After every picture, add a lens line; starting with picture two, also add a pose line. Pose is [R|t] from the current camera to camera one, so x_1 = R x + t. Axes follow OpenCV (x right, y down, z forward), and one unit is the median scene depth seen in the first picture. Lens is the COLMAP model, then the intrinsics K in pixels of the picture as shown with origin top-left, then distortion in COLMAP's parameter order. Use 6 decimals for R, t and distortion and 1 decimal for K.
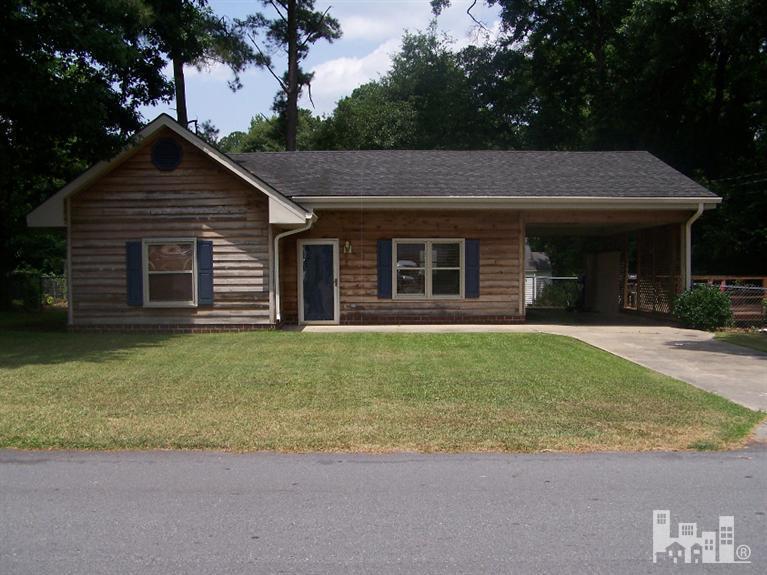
lens RADIAL K [[879.0, 0, 385.3], [0, 879.0, 290.1], [0, 0, 1]] dist [-0.212617, 0.357580]
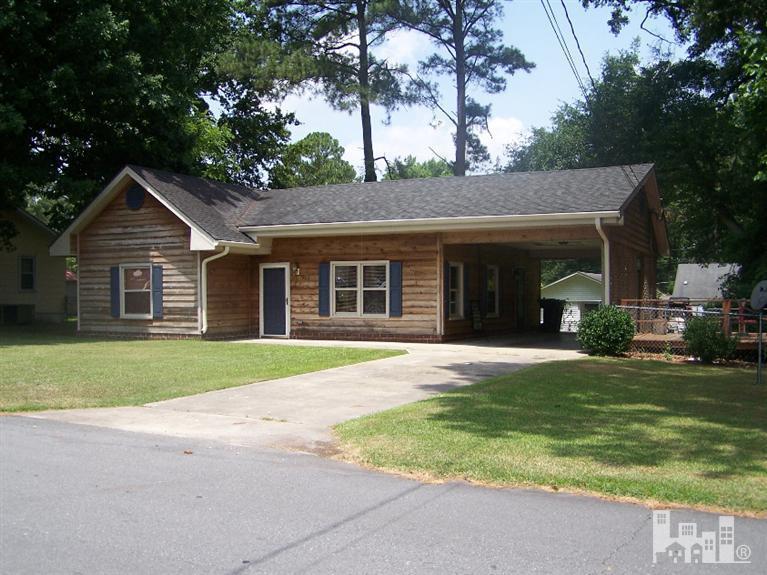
lens RADIAL K [[879.0, 0, 385.3], [0, 879.0, 290.1], [0, 0, 1]] dist [-0.212617, 0.357580]
pose [[0.880151, 0.001194, -0.474693, 0.591155], [-0.017362, 0.999409, -0.029679, 0.008250], [0.474377, 0.034363, 0.879651, 0.067139]]
